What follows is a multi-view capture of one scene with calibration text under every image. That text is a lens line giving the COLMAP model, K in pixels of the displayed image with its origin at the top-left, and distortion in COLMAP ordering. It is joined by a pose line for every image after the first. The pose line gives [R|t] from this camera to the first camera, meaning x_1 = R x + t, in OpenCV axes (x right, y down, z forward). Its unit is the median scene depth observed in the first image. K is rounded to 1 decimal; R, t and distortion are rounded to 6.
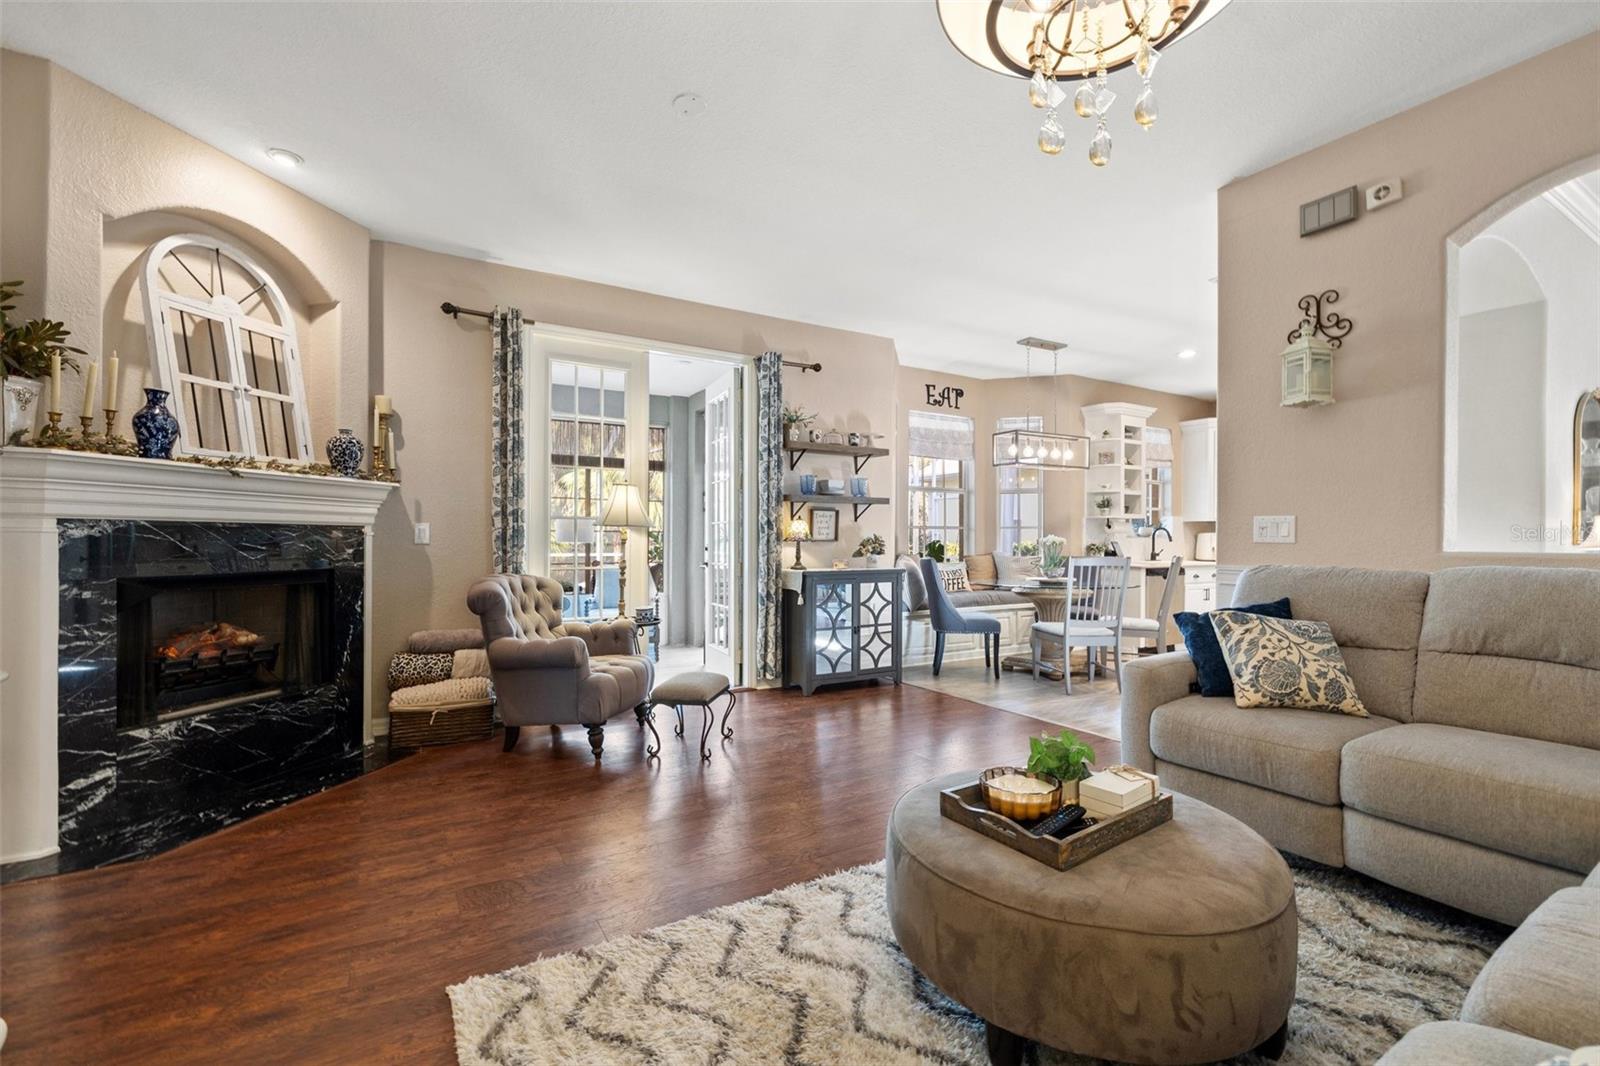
lens RADIAL K [[682.6, 0, 798.2], [0, 682.6, 540.4], [0, 0, 1]] dist [0.000713, 0.000137]
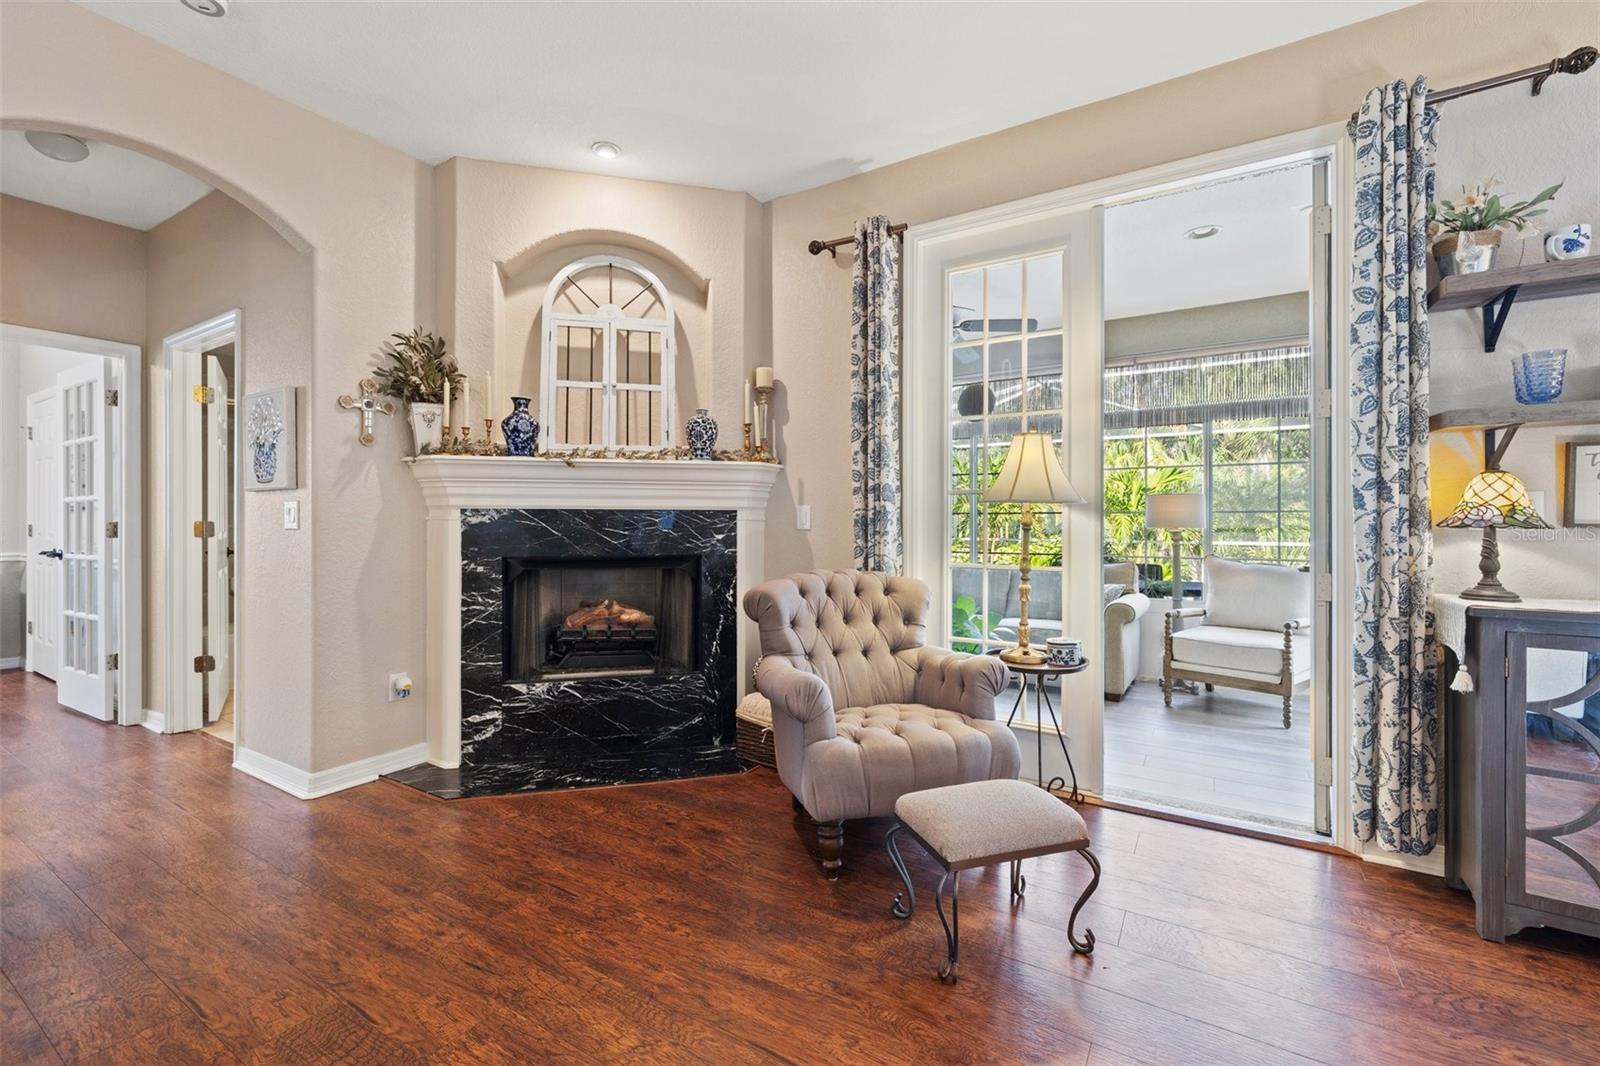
lens RADIAL K [[677.1, 0, 797.8], [0, 677.1, 522.9], [0, 0, 1]] dist [0.004016, 0.000364]
pose [[0.459497, -0.002909, -0.888175, 0.264488], [0.001221, 0.999996, -0.002643, -0.001296], [0.888179, 0.000130, 0.459498, 0.748769]]
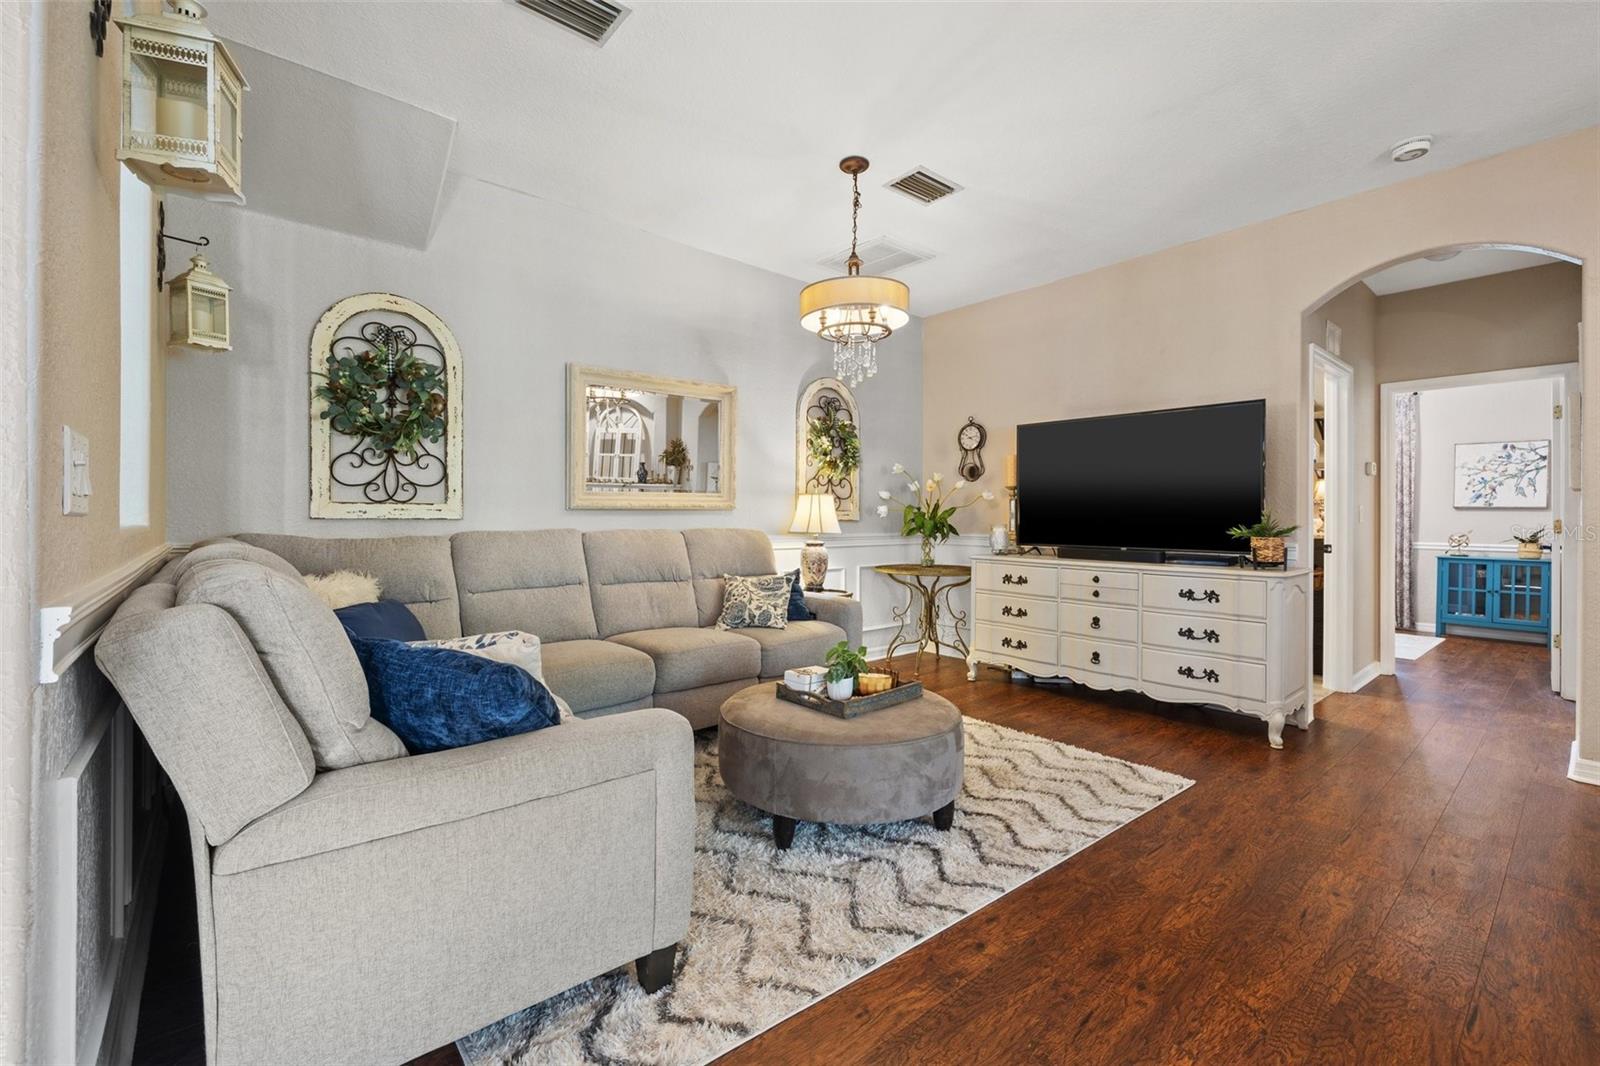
lens RADIAL K [[677.3, 0, 795.0], [0, 677.3, 515.4], [0, 0, 1]] dist [-0.000524, 0.000019]
pose [[-0.987324, -0.009768, -0.158418, 0.400007], [-0.009353, 0.999951, -0.003362, 0.001797], [0.158443, -0.001838, -0.987366, 1.335957]]
